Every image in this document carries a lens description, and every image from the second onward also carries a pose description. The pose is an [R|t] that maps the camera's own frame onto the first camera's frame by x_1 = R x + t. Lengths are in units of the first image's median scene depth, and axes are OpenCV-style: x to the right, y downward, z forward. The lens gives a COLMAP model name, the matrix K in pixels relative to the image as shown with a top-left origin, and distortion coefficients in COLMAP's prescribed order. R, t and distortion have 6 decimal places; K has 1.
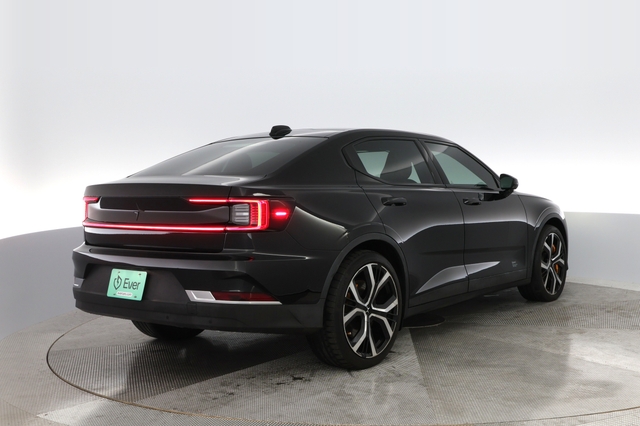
lens RADIAL K [[592.9, 0, 321.8], [0, 592.9, 193.0], [0, 0, 1]] dist [0.100553, 0.000000]
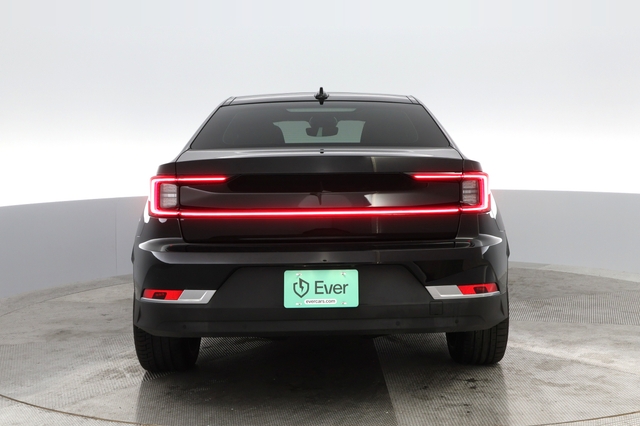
lens RADIAL K [[592.9, 0, 319.1], [0, 592.9, 214.6], [0, 0, 1]] dist [0.100553, 0.000000]
pose [[0.887226, -0.061881, 0.457165, -0.588781], [0.025201, 0.995984, 0.085906, -0.008244], [-0.460645, -0.064697, 0.885223, 0.288120]]
